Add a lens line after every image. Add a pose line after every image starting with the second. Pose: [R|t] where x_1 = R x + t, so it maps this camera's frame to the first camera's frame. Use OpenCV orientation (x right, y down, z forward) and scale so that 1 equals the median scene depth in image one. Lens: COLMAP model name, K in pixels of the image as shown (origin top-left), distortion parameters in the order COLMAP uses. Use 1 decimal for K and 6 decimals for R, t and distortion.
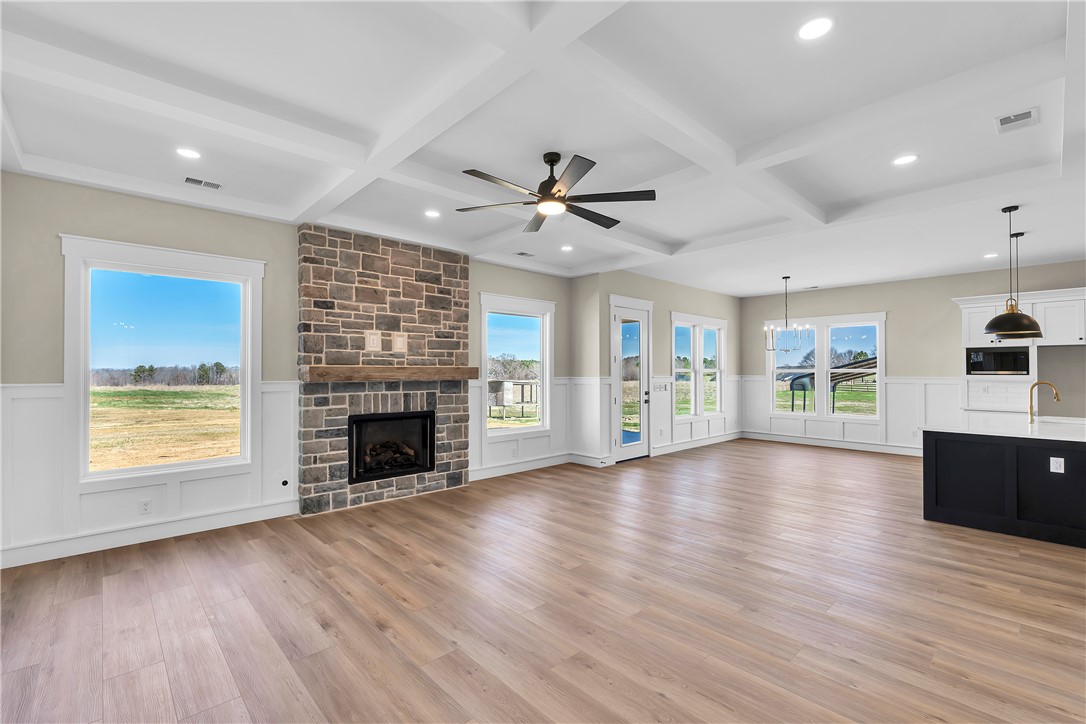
lens RADIAL K [[472.4, 0, 542.2], [0, 472.4, 369.1], [0, 0, 1]] dist [-0.008162, -0.000155]
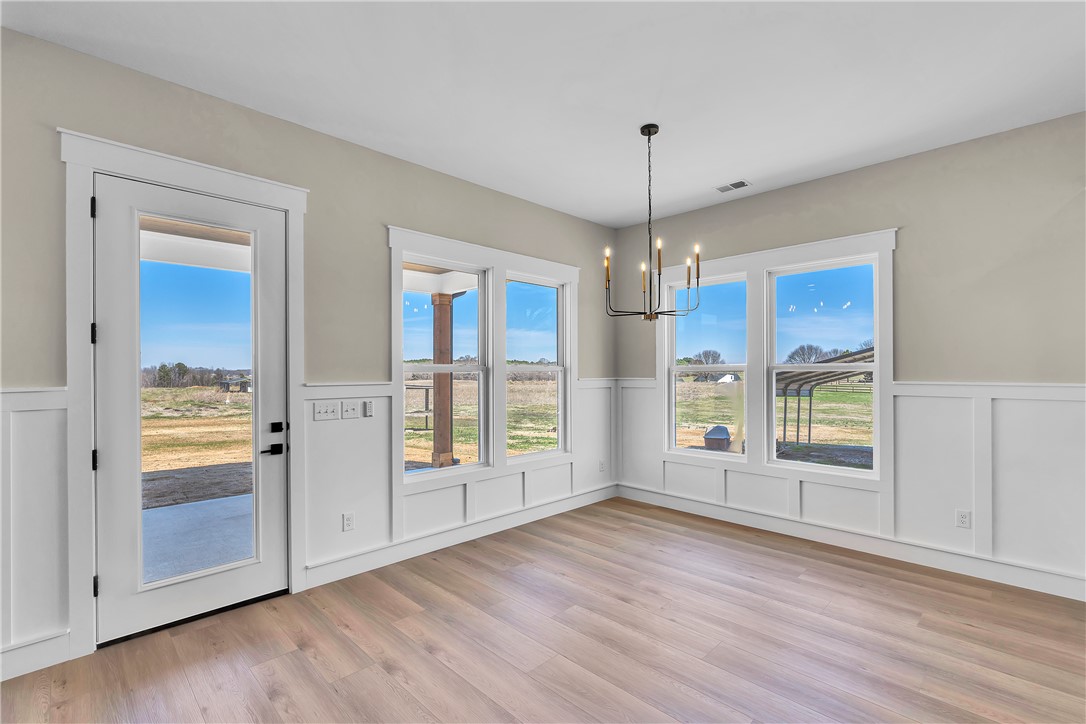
lens RADIAL K [[472.4, 0, 545.4], [0, 472.4, 370.2], [0, 0, 1]] dist [-0.008162, -0.000155]
pose [[0.999687, -0.002473, 0.024890, 0.367501], [0.002439, 0.999996, 0.001379, 0.004513], [-0.024893, -0.001318, 0.999689, 0.531815]]
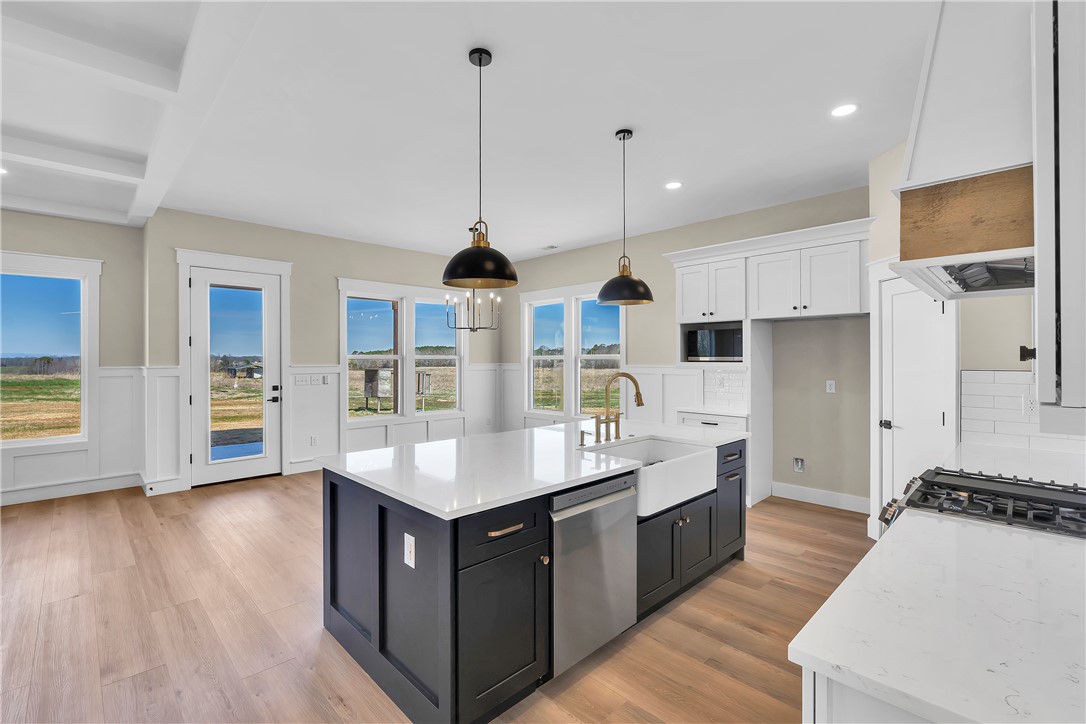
lens RADIAL K [[472.4, 0, 542.4], [0, 472.4, 357.6], [0, 0, 1]] dist [-0.008162, -0.000155]
pose [[0.999926, -0.001599, 0.012025, 0.538019], [0.001571, 0.999996, 0.002404, 0.002326], [-0.012028, -0.002385, 0.999925, 0.229970]]
